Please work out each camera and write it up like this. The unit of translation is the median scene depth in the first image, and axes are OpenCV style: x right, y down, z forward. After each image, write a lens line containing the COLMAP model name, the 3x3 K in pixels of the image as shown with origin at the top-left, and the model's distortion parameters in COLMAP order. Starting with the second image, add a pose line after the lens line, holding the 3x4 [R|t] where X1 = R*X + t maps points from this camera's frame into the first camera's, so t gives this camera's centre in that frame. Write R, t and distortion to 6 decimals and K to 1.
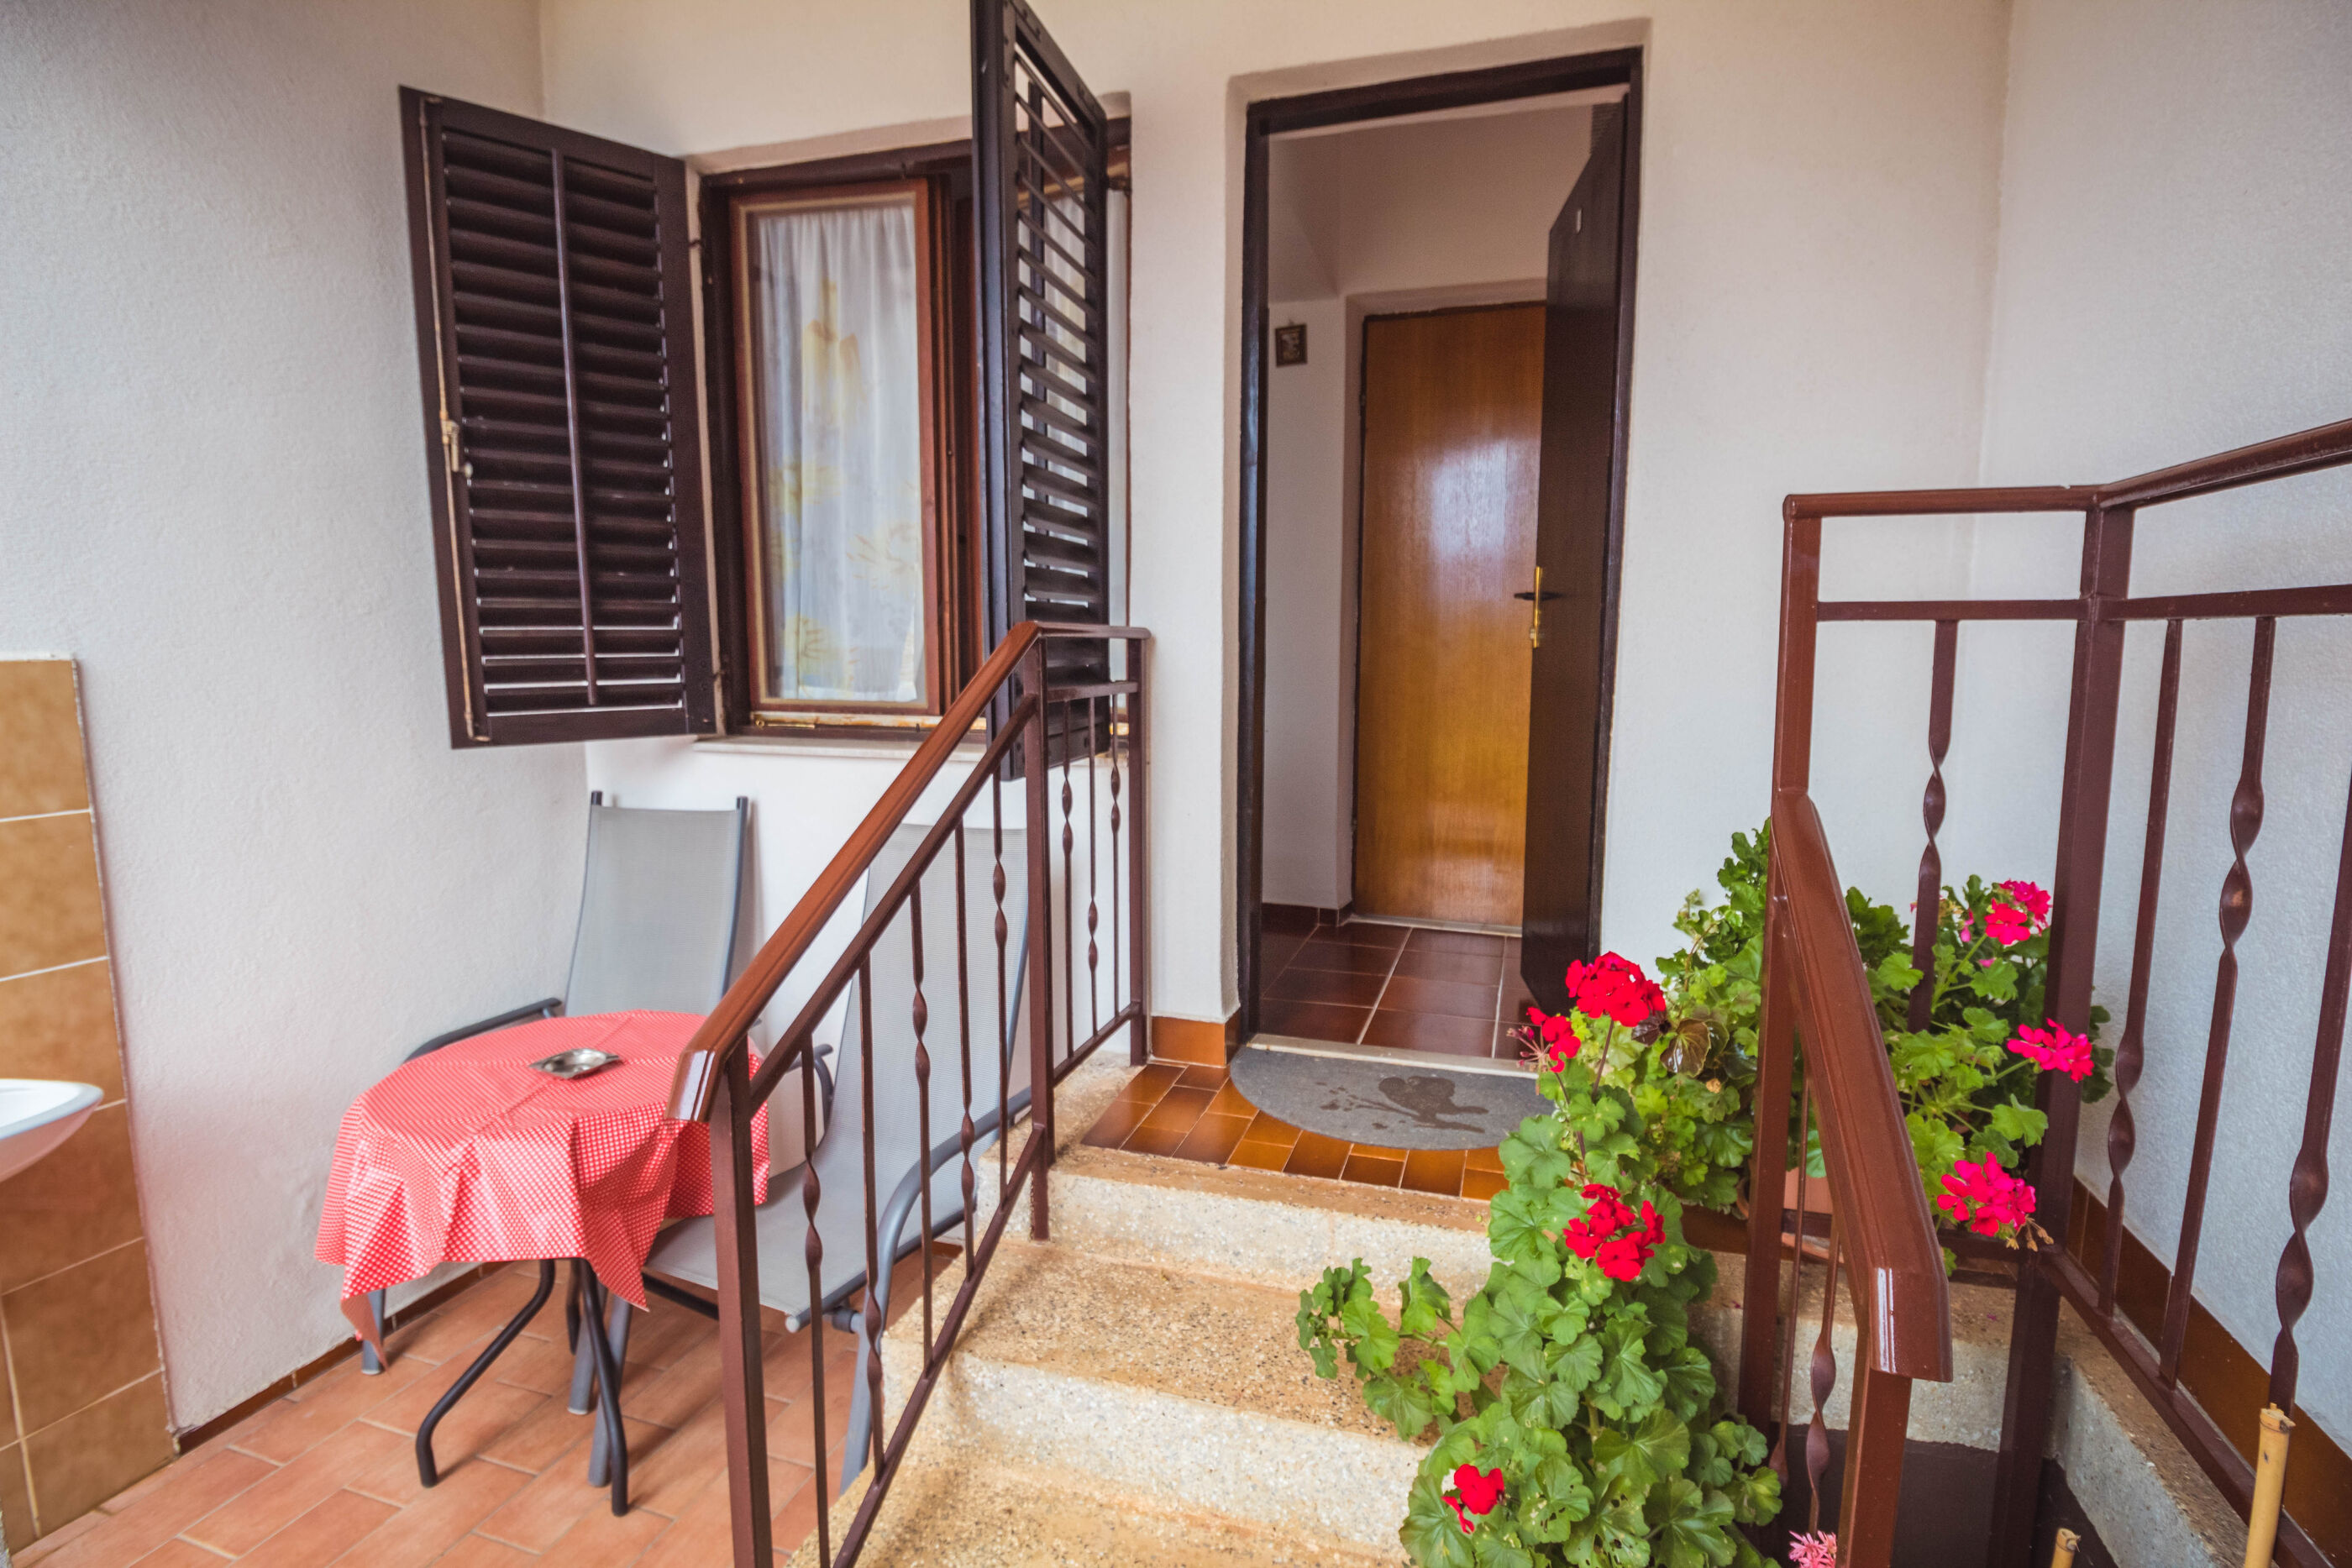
lens RADIAL K [[1097.9, 0, 1207.4], [0, 1097.9, 781.0], [0, 0, 1]] dist [-0.000837, -0.011349]
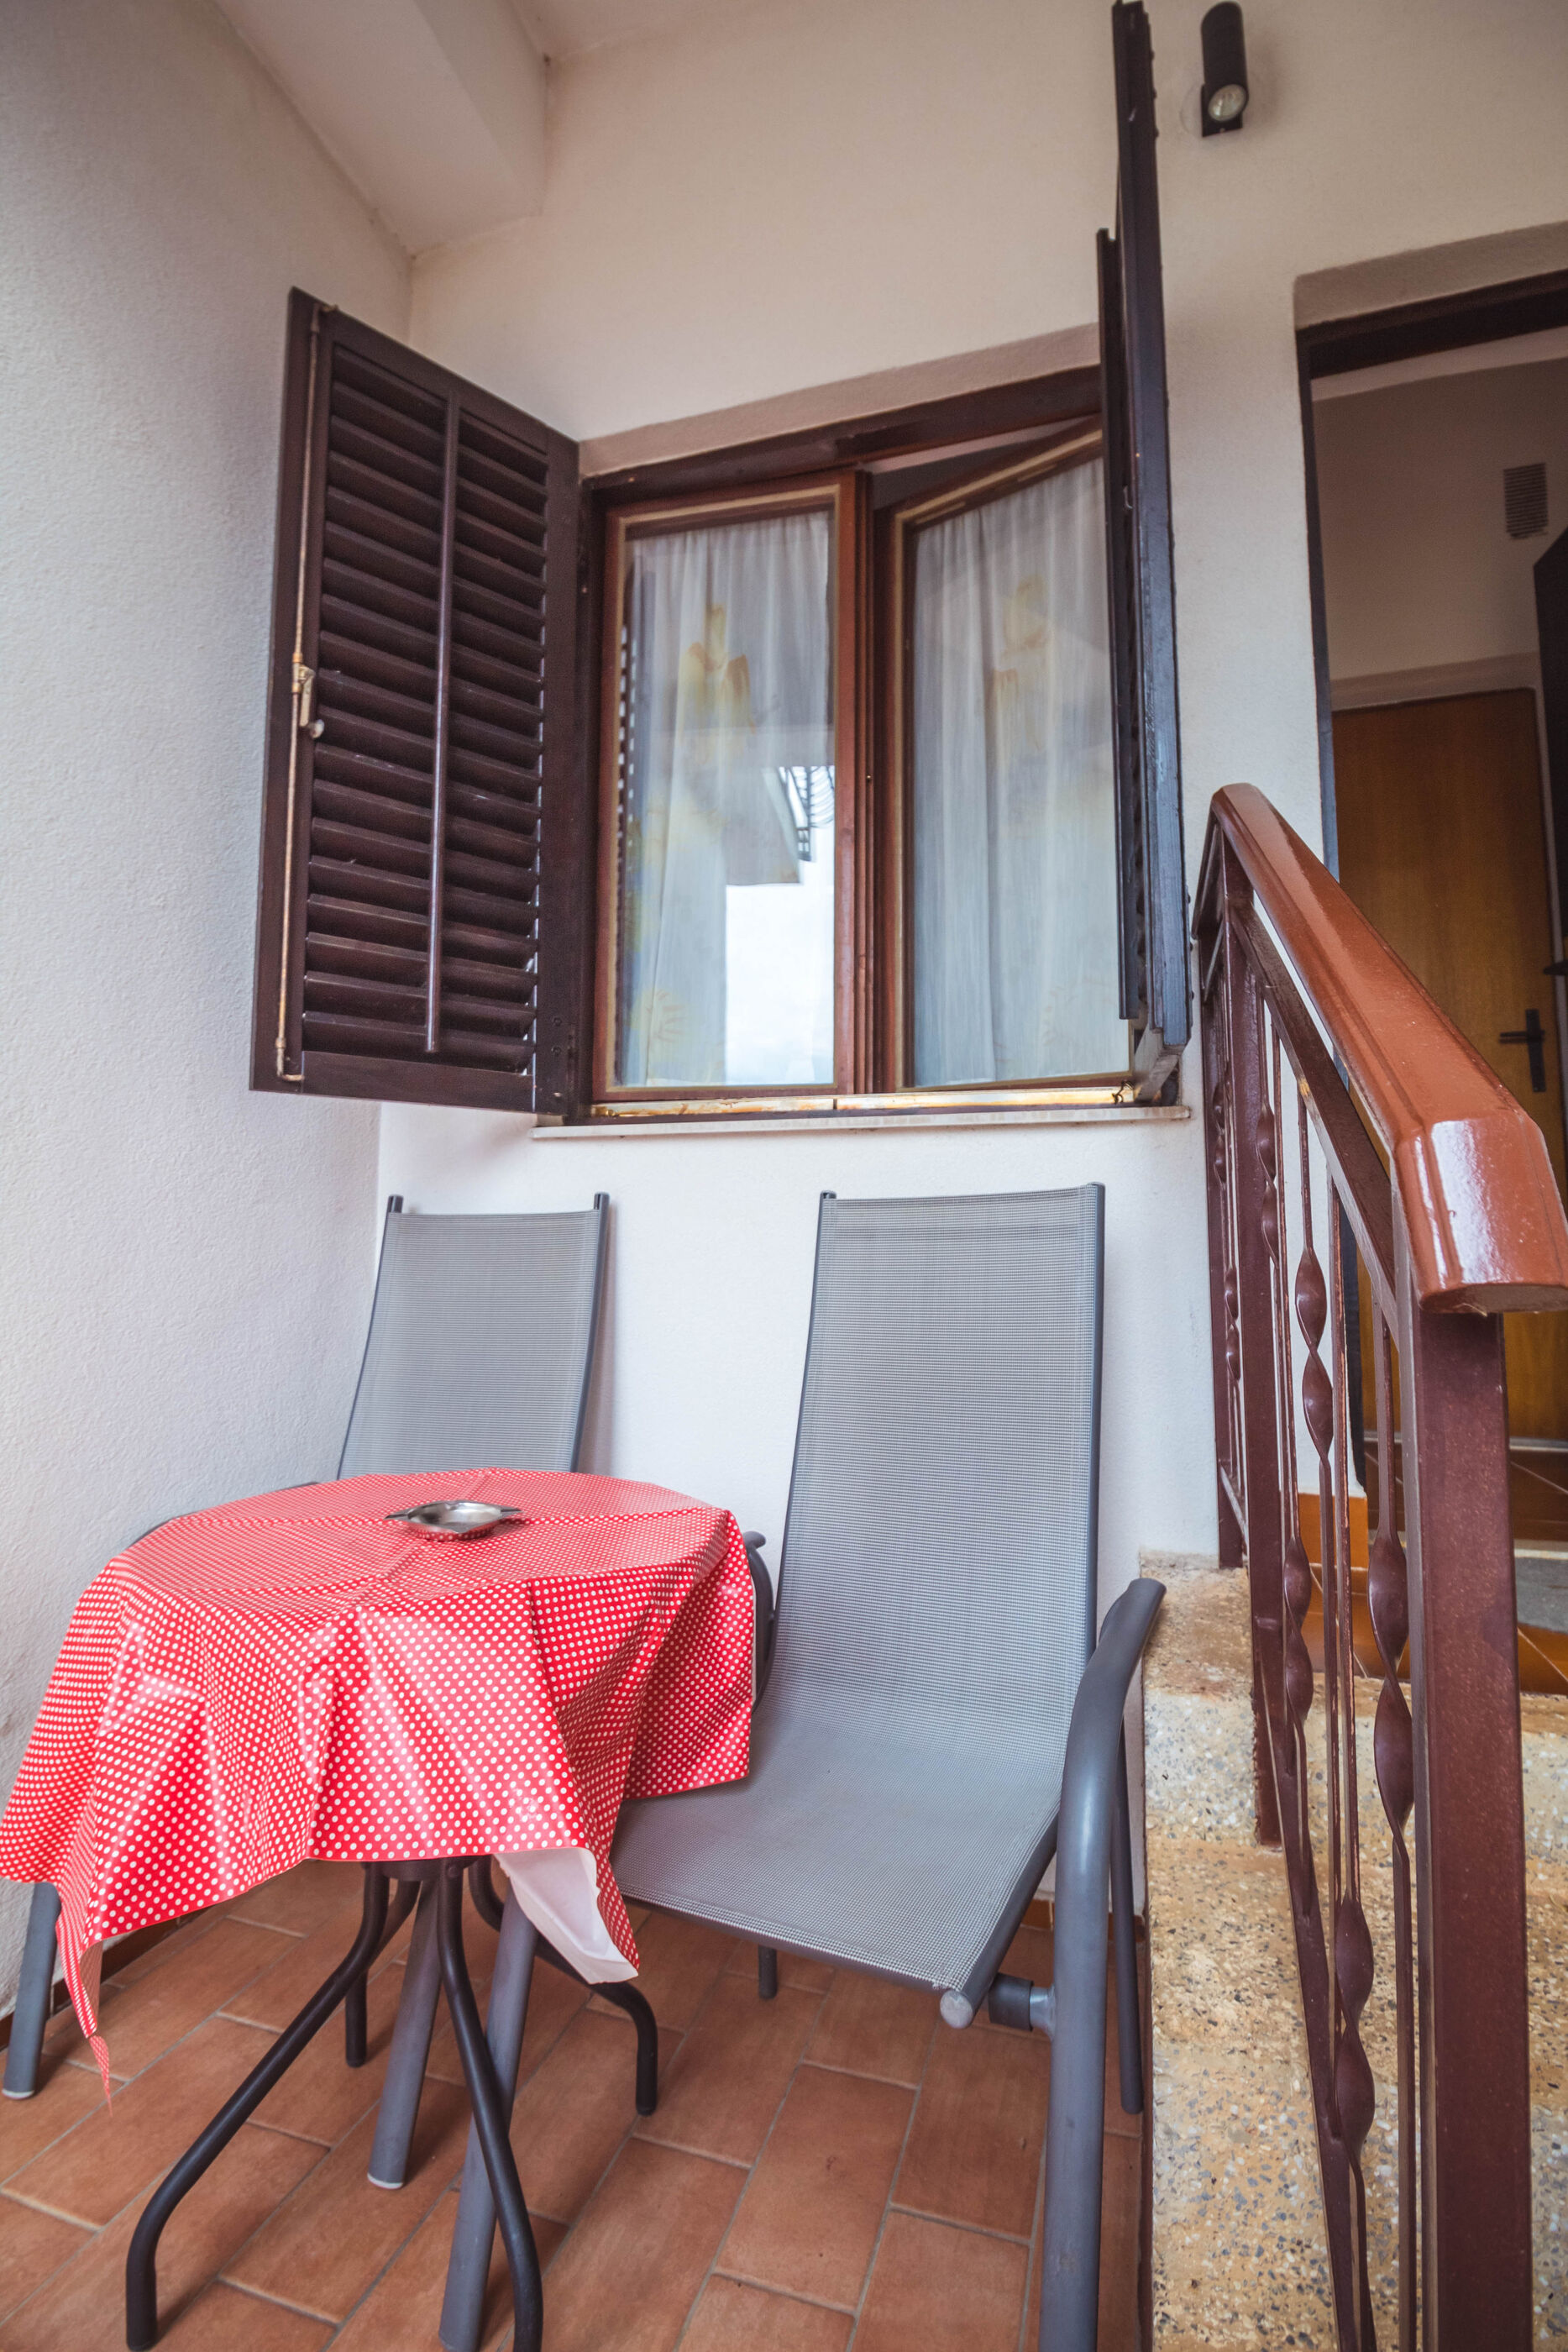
lens RADIAL K [[1097.9, 0, 780.4], [0, 1097.9, 1139.7], [0, 0, 1]] dist [-0.000837, -0.011349]
pose [[0.999866, -0.002331, -0.016230, -0.404205], [-0.001291, 0.975586, -0.219615, 0.194875], [0.016345, 0.219606, 0.975452, 0.380235]]
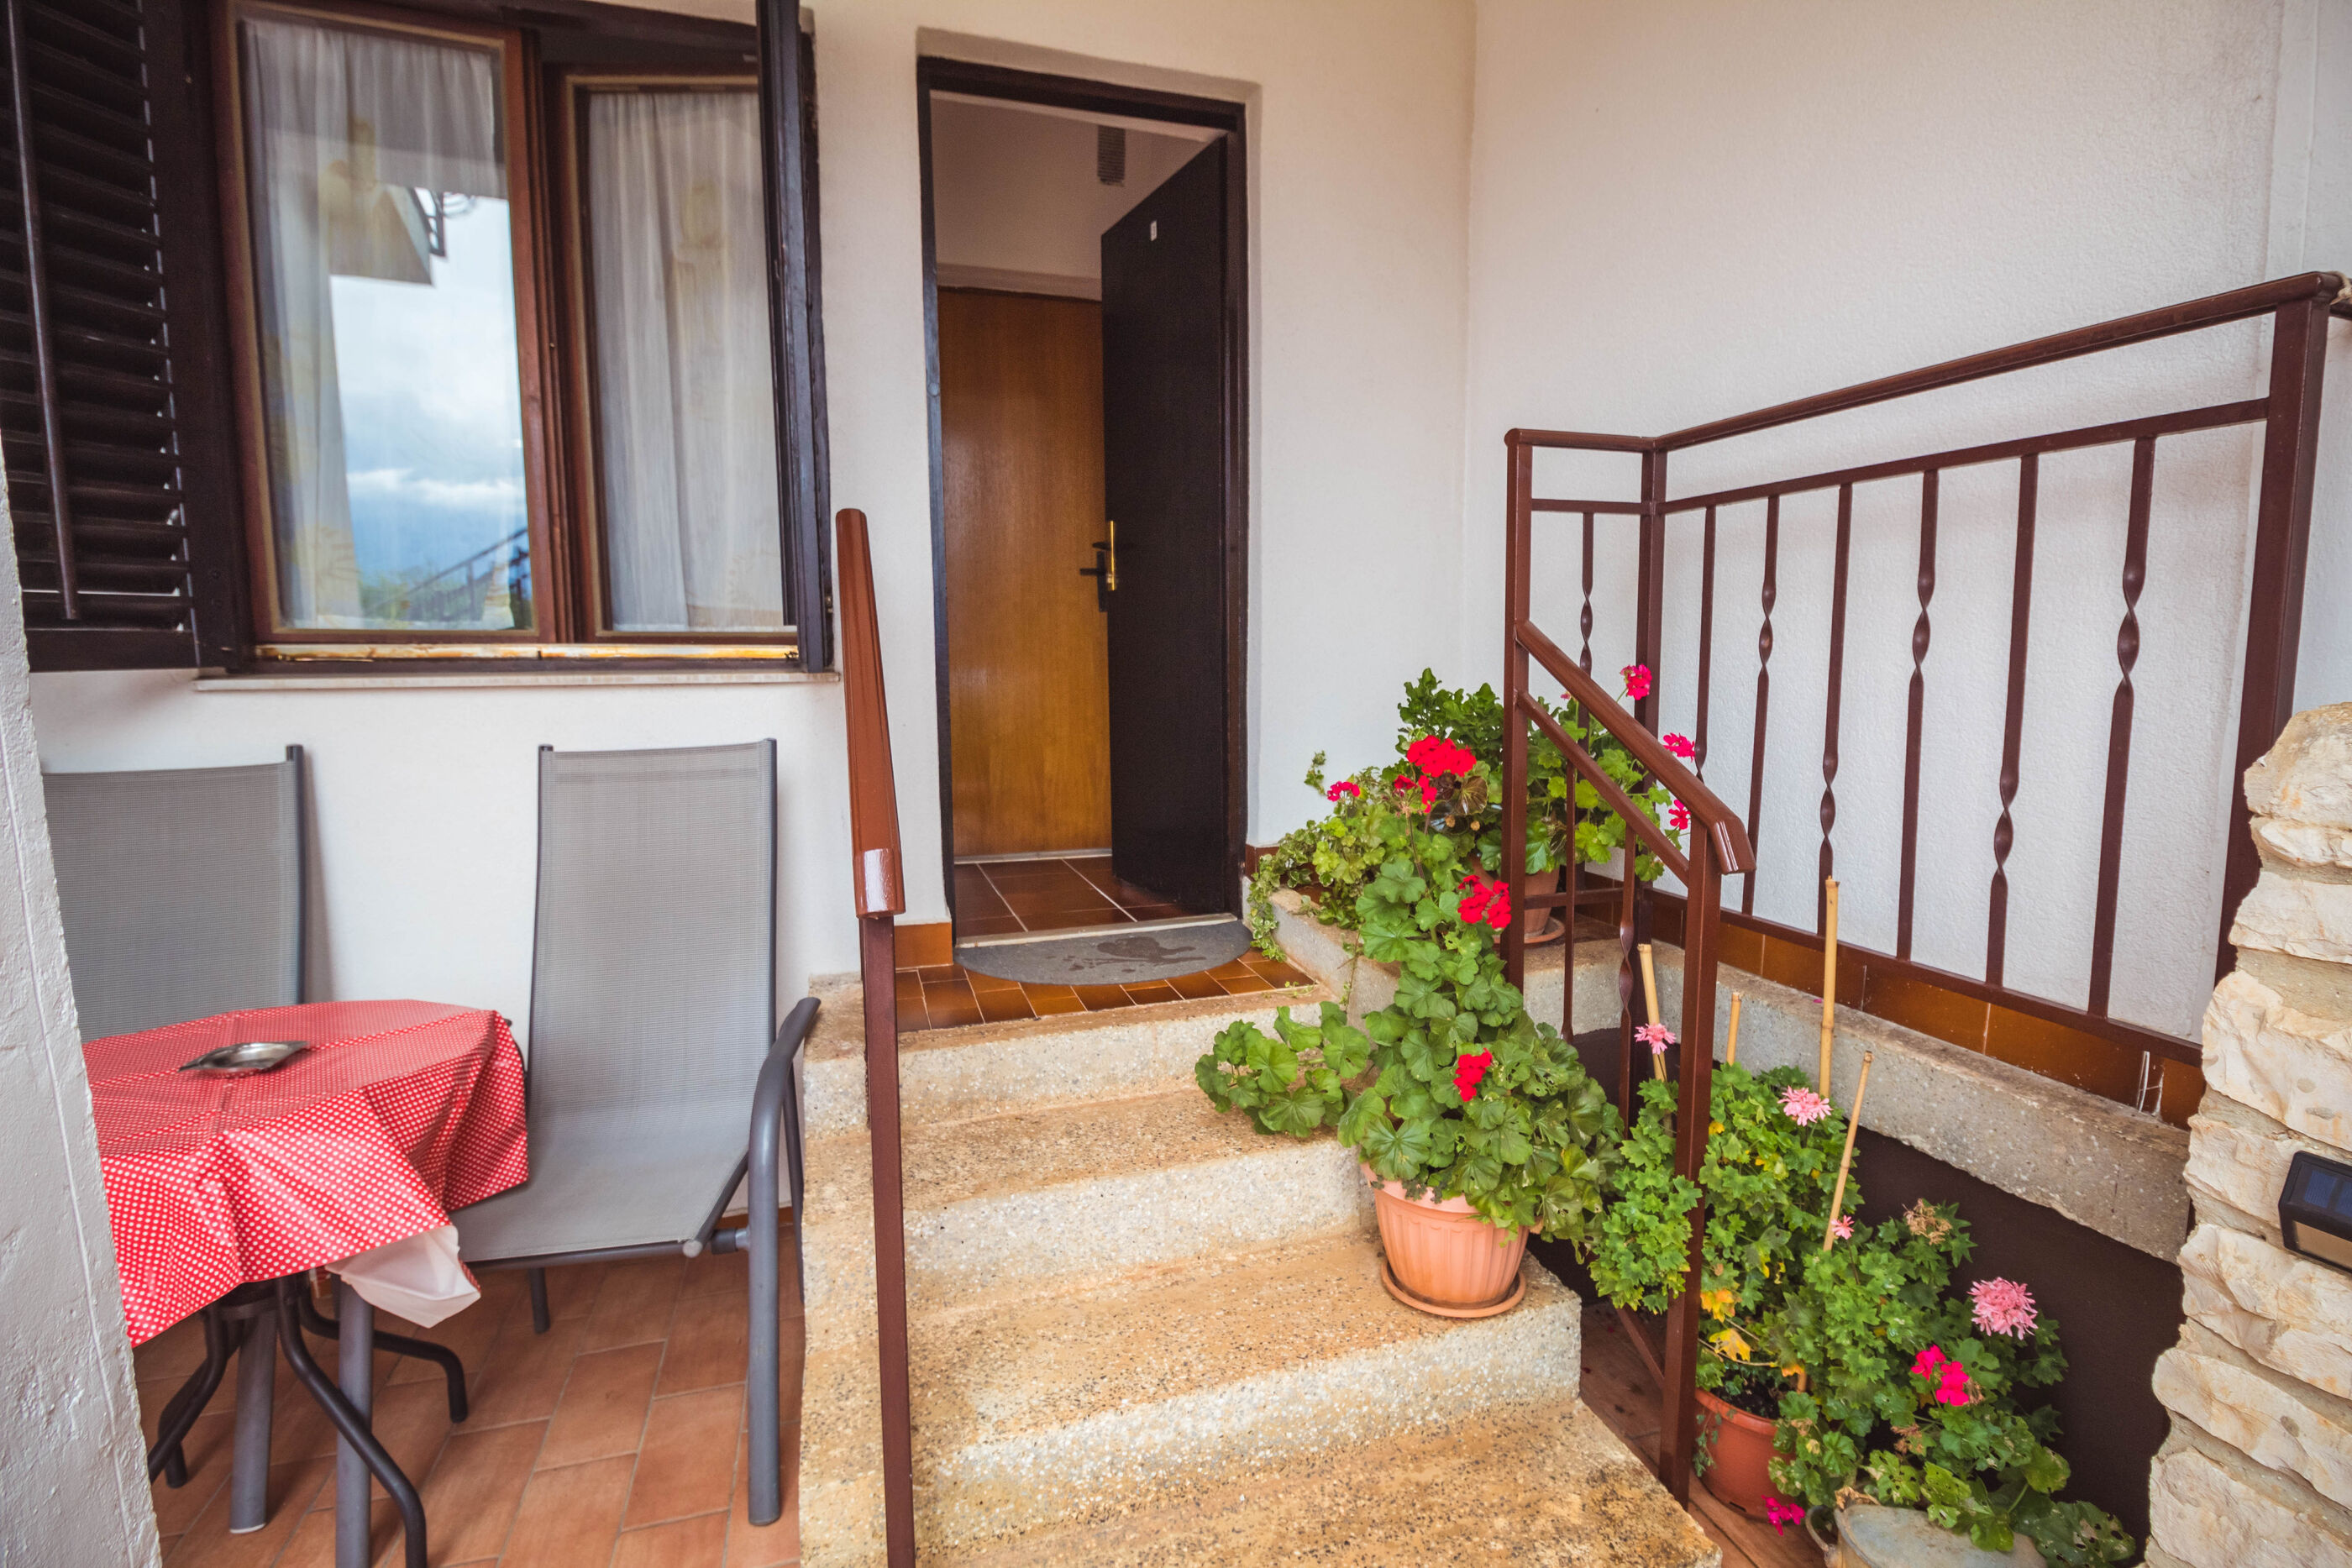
lens RADIAL K [[1097.9, 0, 1206.1], [0, 1097.9, 779.0], [0, 0, 1]] dist [-0.000837, -0.011349]
pose [[0.817305, -0.073683, 0.571474, -0.469582], [0.081221, 0.996620, 0.012338, 0.113463], [-0.570452, 0.036332, 0.820527, -0.014430]]
